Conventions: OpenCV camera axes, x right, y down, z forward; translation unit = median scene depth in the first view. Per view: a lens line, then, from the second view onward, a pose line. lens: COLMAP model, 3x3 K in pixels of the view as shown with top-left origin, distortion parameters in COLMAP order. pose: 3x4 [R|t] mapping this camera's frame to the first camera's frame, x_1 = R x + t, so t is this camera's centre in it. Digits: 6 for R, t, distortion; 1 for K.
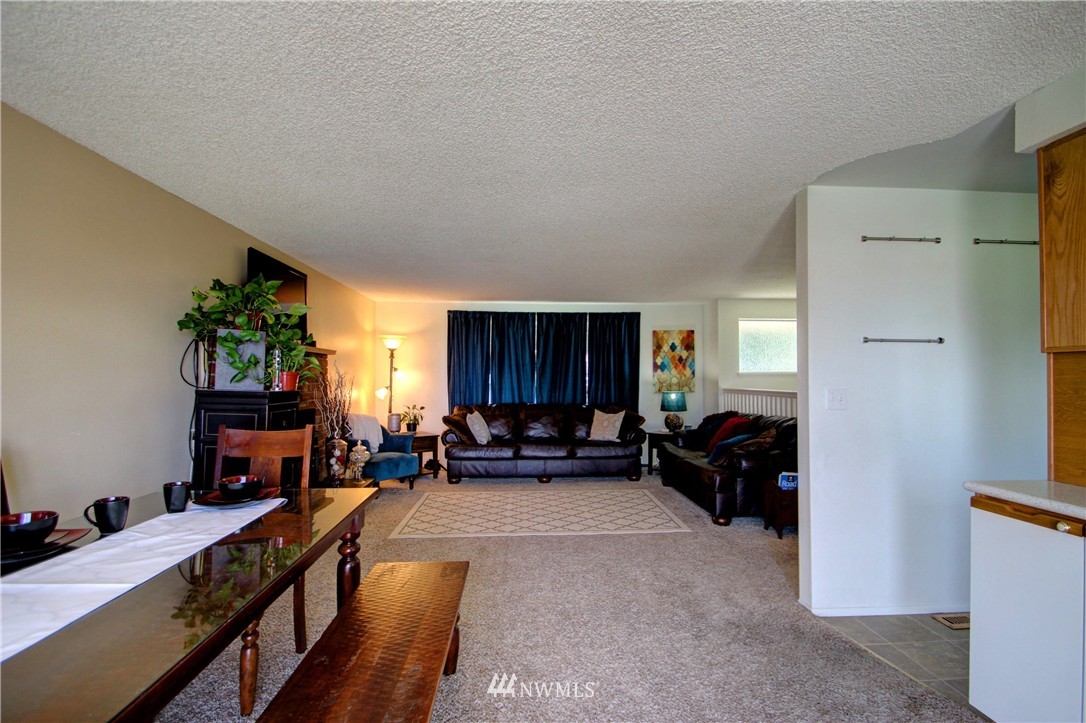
lens RADIAL K [[504.3, 0, 555.6], [0, 504.3, 376.4], [0, 0, 1]] dist [0.009232, -0.014009]
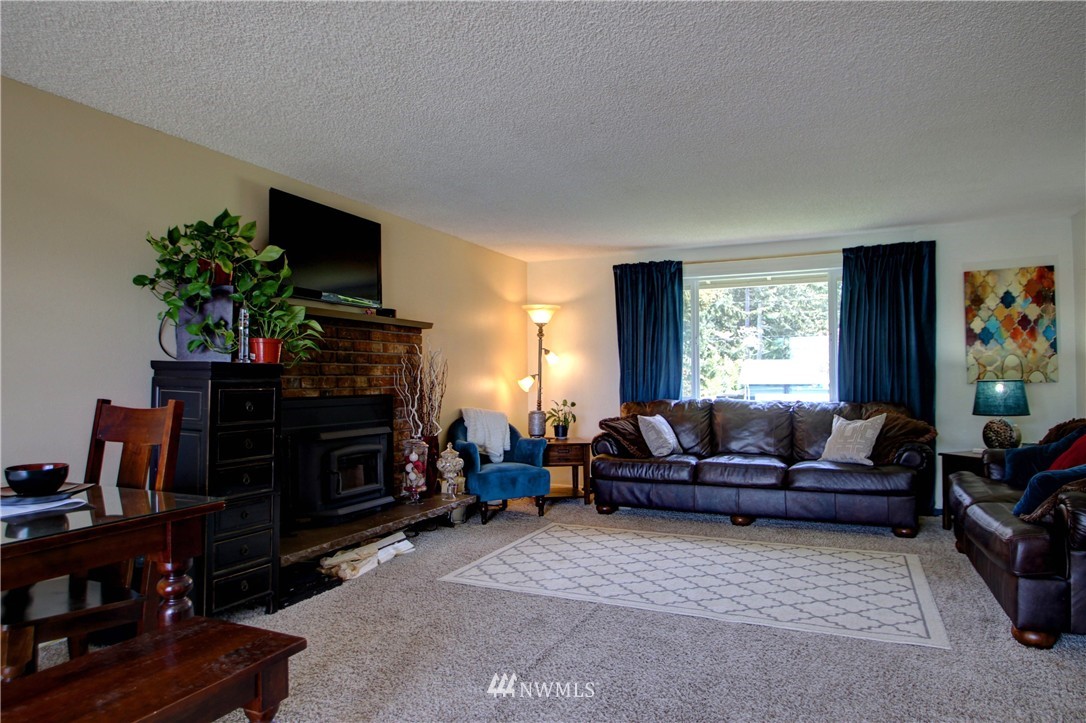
lens RADIAL K [[658.8, 0, 551.9], [0, 658.8, 374.6], [0, 0, 1]] dist [-0.019972, -0.001994]
pose [[0.882086, -0.010122, -0.470980, 0.147086], [0.008582, 0.999948, -0.005417, 0.026009], [0.471011, 0.000736, 0.882127, 0.166698]]
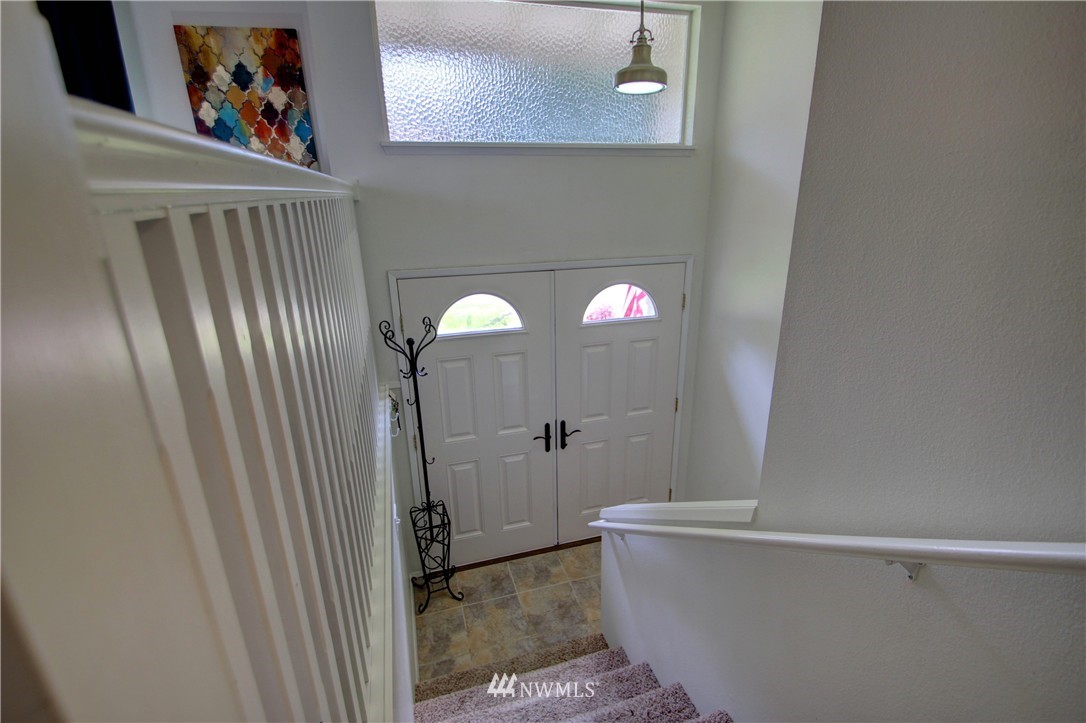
lens RADIAL K [[504.3, 0, 548.4], [0, 504.3, 361.4], [0, 0, 1]] dist [0.009232, -0.014009]
pose [[0.977202, -0.078994, 0.197071, 0.418174], [0.010360, 0.944842, 0.327363, 0.027144], [-0.212061, -0.317858, 0.924119, 0.595914]]
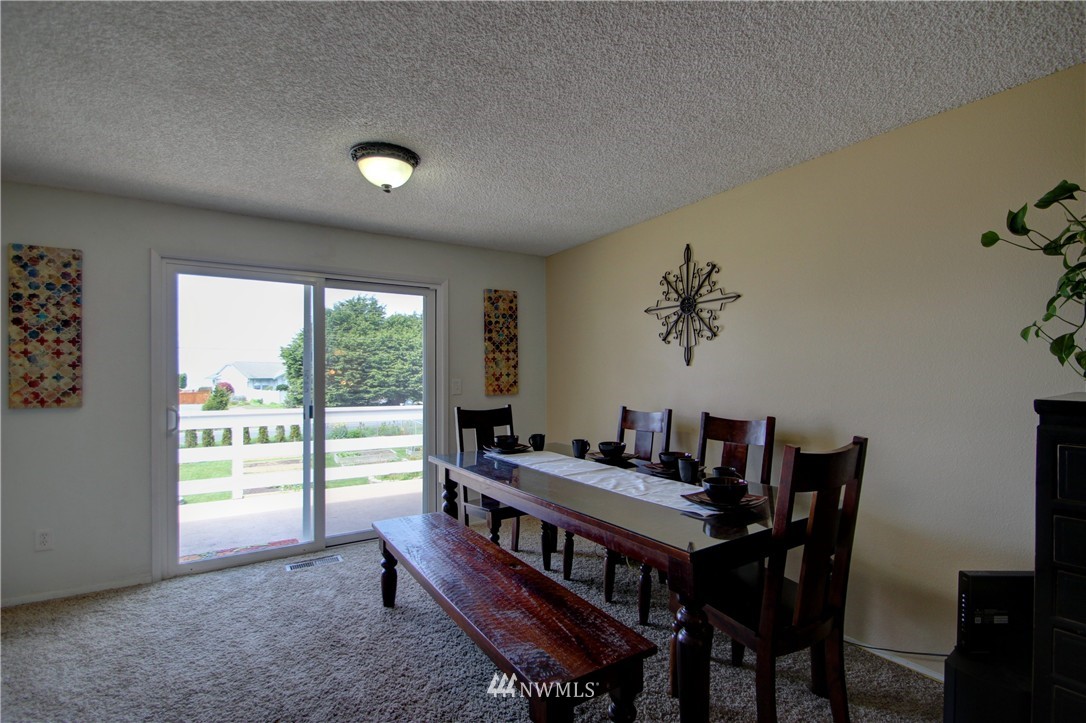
lens RADIAL K [[504.3, 0, 554.3], [0, 504.3, 372.2], [0, 0, 1]] dist [0.009232, -0.014009]
pose [[-0.875058, -0.004345, -0.483999, 0.031354], [0.000696, 0.999947, -0.010235, 0.003803], [0.484018, -0.009294, -0.875009, 0.526020]]
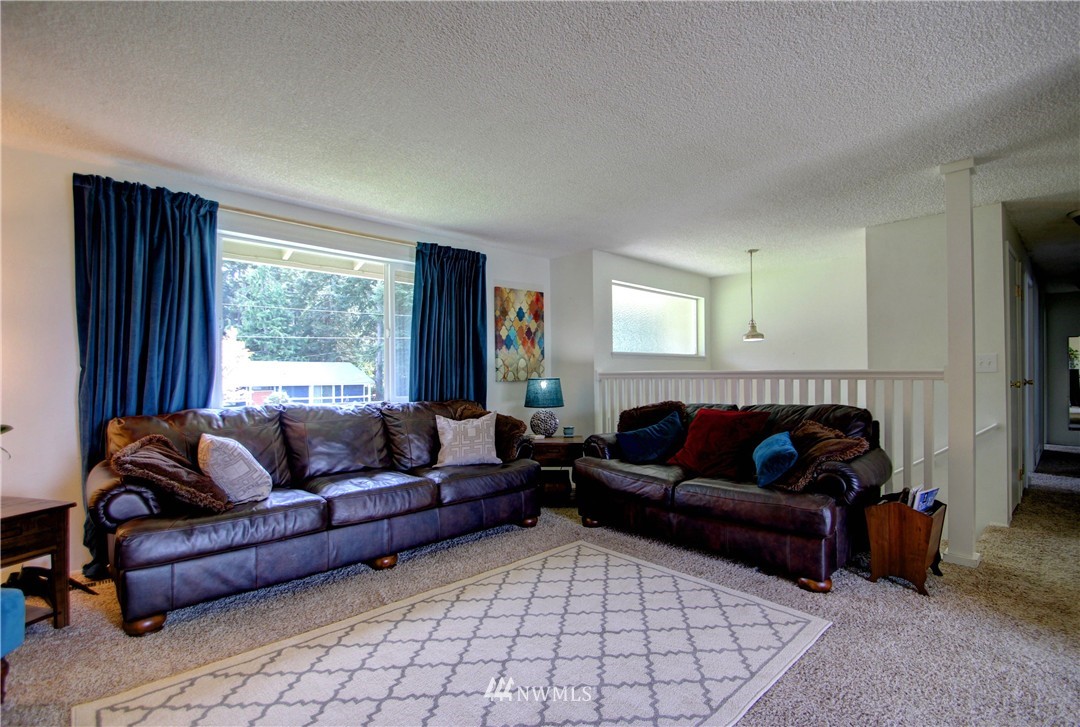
lens RADIAL K [[507.2, 0, 562.6], [0, 507.2, 372.7], [0, 0, 1]] dist [-0.010439, -0.000571]
pose [[0.764750, -0.000660, 0.644326, -0.188991], [0.003932, 0.999986, -0.003642, 0.027482], [-0.644315, 0.005319, 0.764742, 0.496517]]
